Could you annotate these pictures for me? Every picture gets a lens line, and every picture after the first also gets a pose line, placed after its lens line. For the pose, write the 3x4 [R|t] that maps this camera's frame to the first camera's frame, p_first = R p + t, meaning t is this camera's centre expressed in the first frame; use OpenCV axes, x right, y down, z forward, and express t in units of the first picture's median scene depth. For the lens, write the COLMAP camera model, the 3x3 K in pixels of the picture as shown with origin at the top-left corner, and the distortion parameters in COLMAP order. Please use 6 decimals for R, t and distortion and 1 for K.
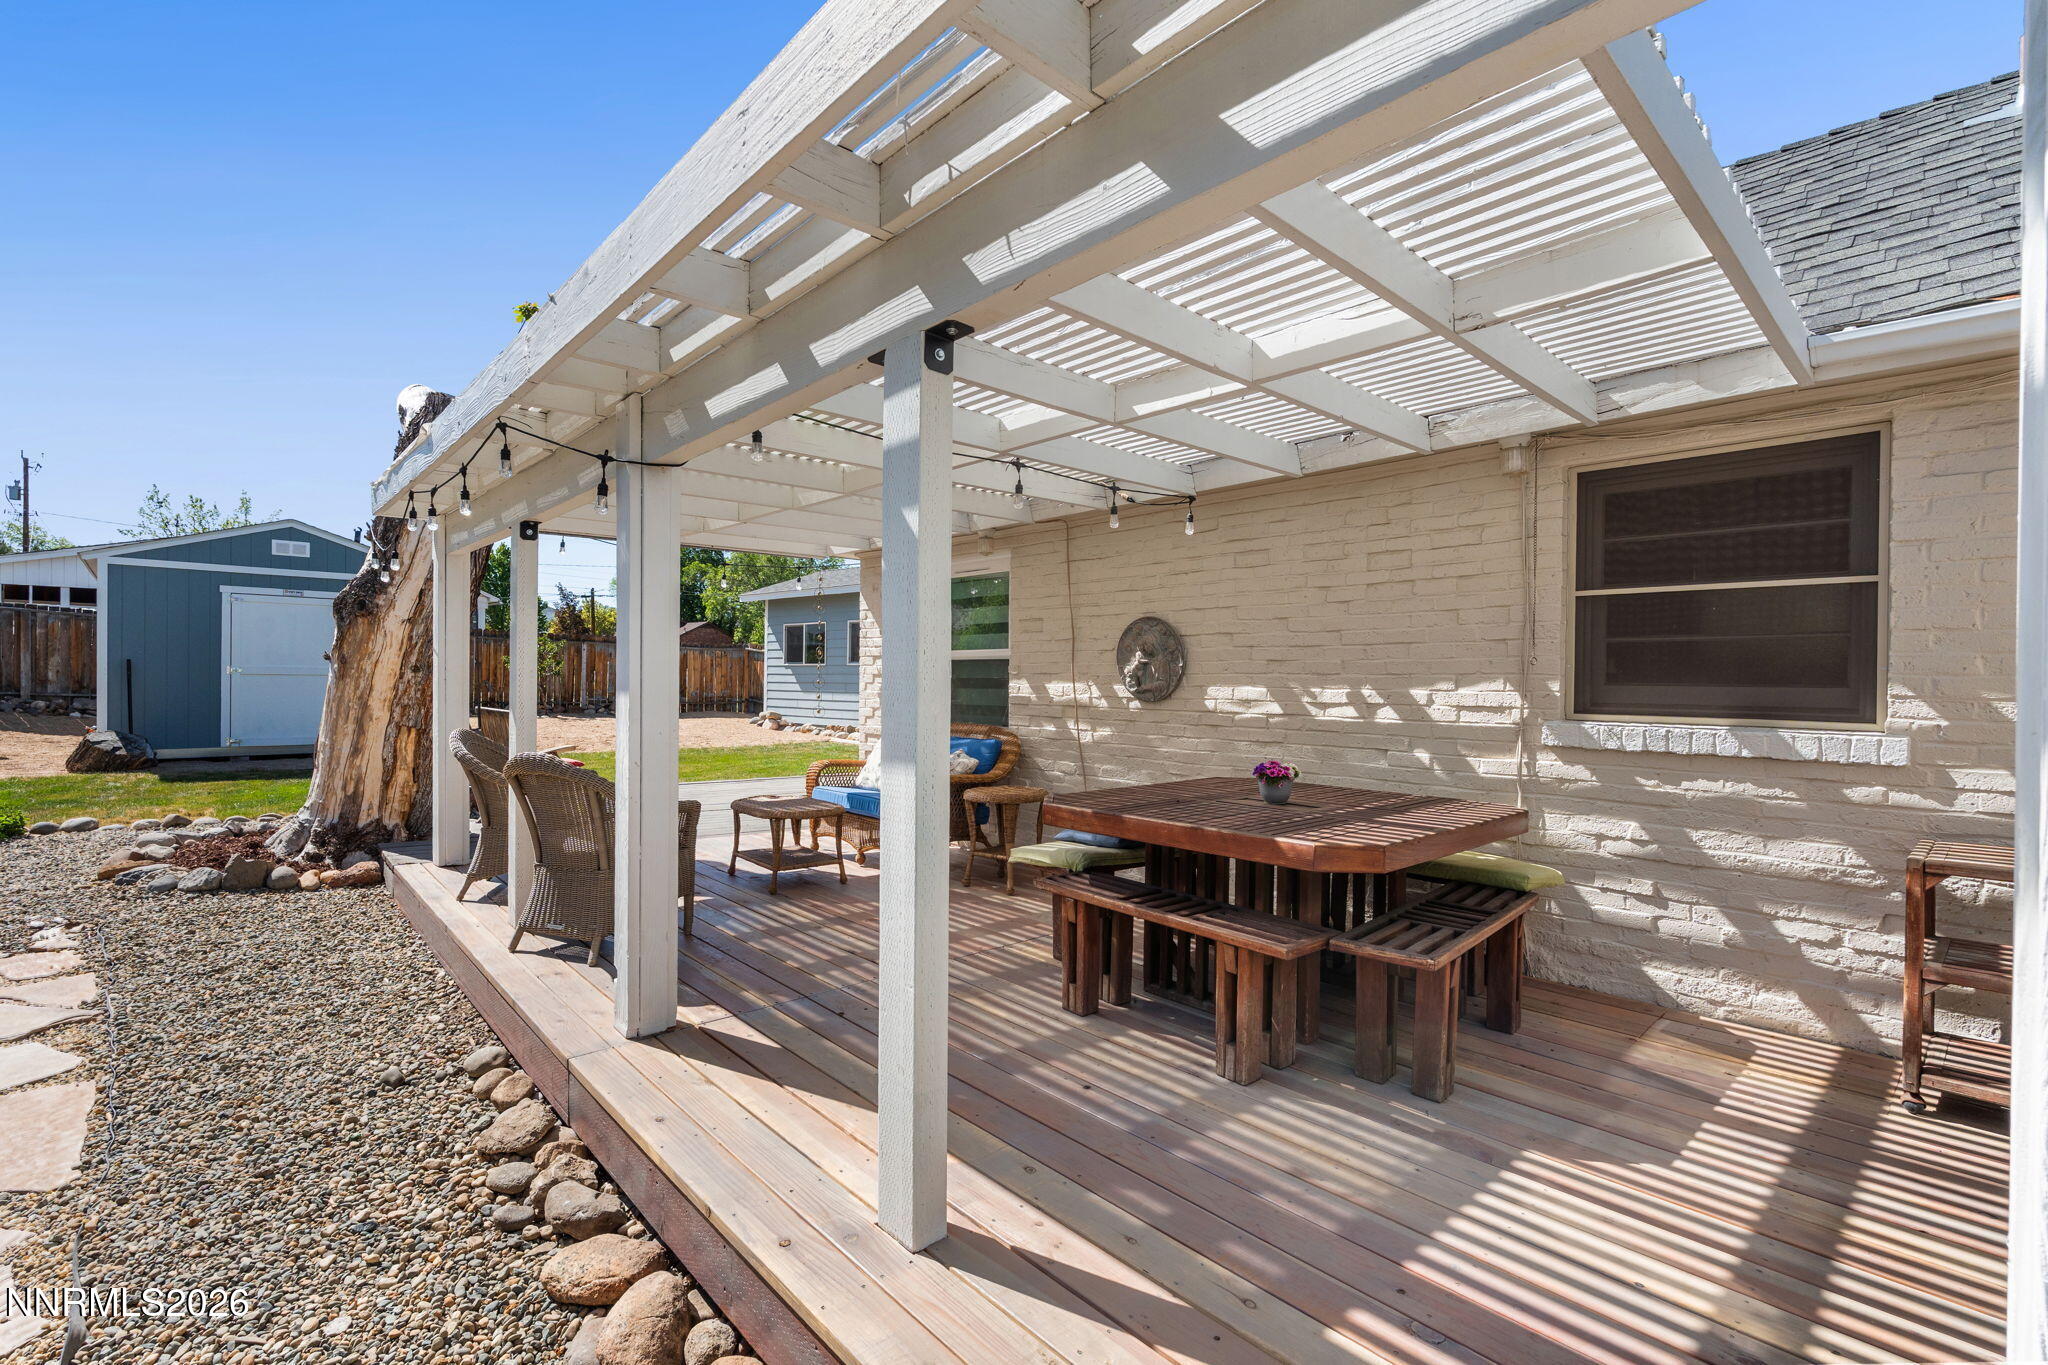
lens RADIAL K [[905.6, 0, 1025.7], [0, 905.6, 687.9], [0, 0, 1]] dist [-0.006533, -0.000341]
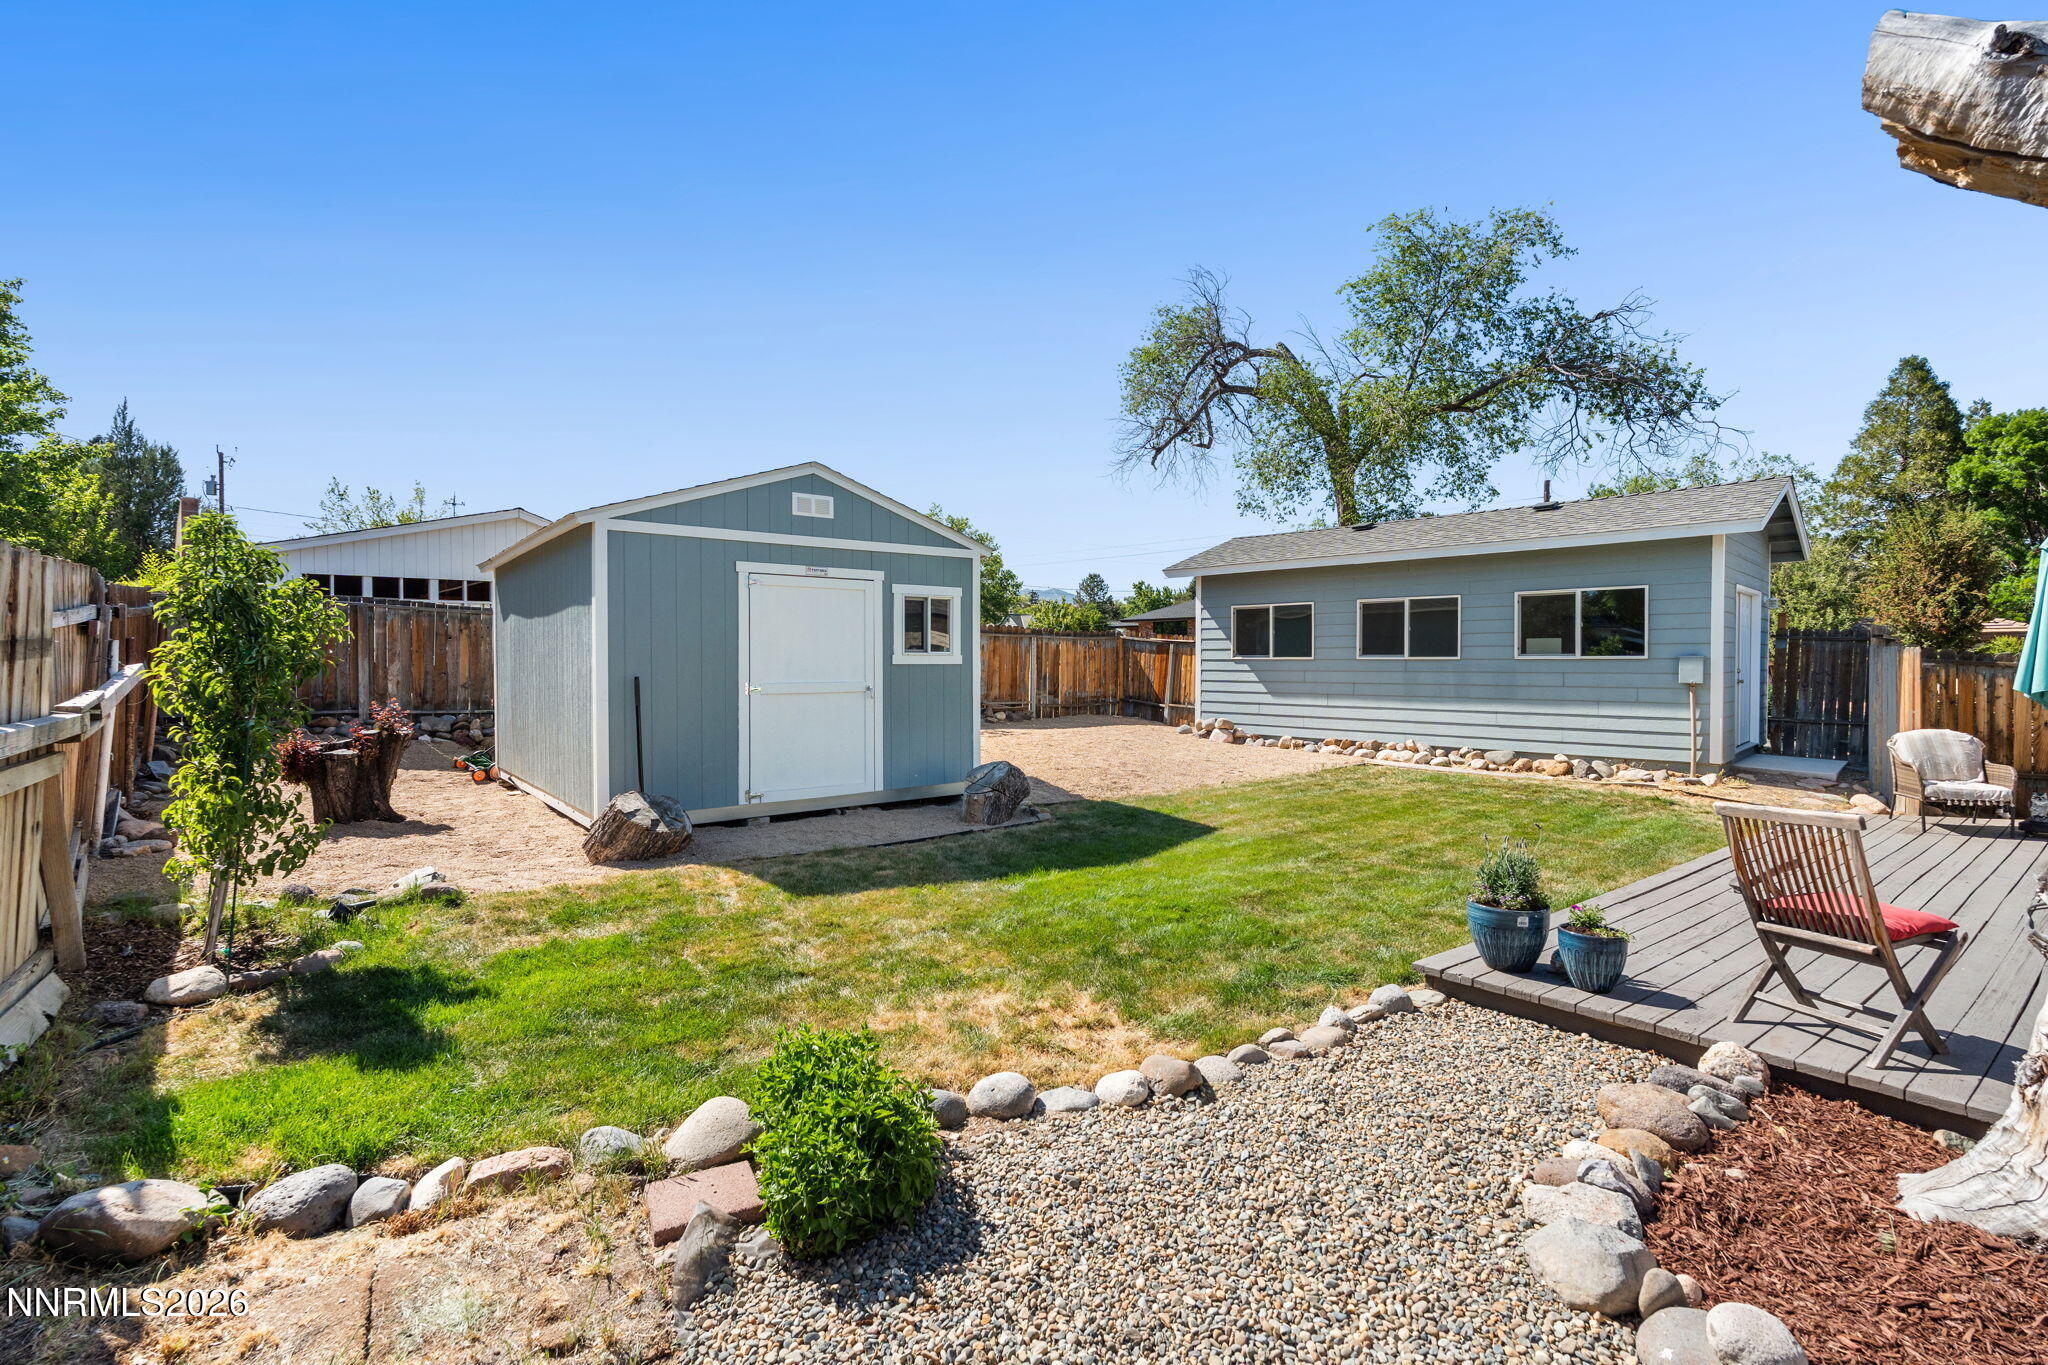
lens RADIAL K [[910.5, 0, 1034.4], [0, 910.5, 663.4], [0, 0, 1]] dist [-0.004686, 0.000080]
pose [[0.996334, -0.012454, -0.084637, -0.378428], [0.012117, 0.999916, -0.004499, -0.020187], [0.084686, 0.003457, 0.996402, 0.214235]]
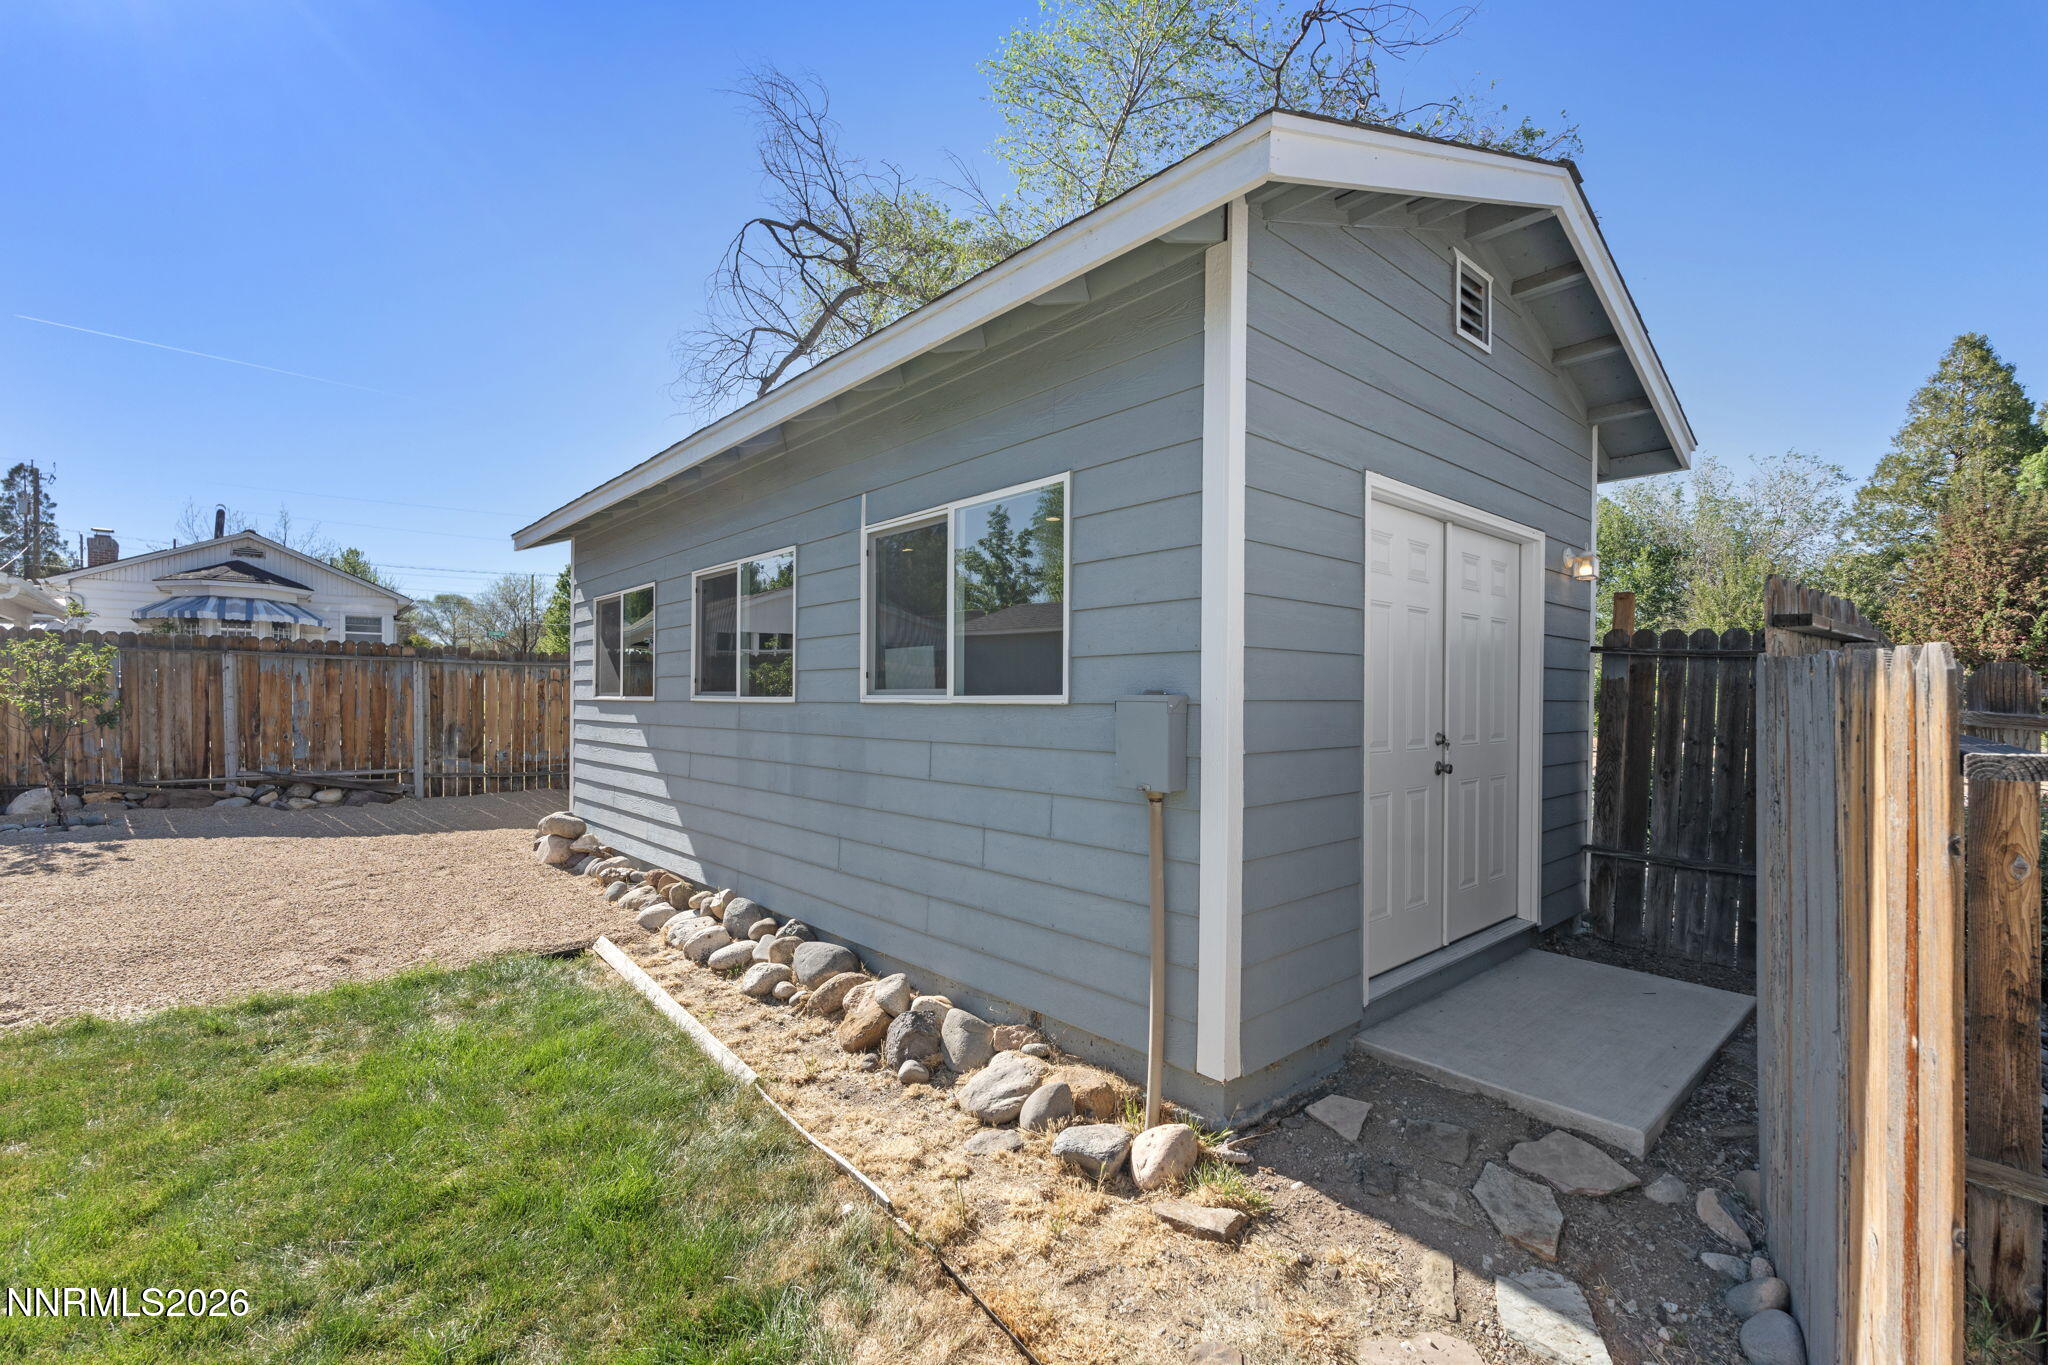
lens RADIAL K [[905.6, 0, 1025.7], [0, 905.6, 687.9], [0, 0, 1]] dist [-0.006533, -0.000341]
pose [[0.991634, -0.010126, -0.128686, -0.022076], [0.007352, 0.999731, -0.022009, -0.020398], [0.128874, 0.020879, 0.991441, 0.641548]]
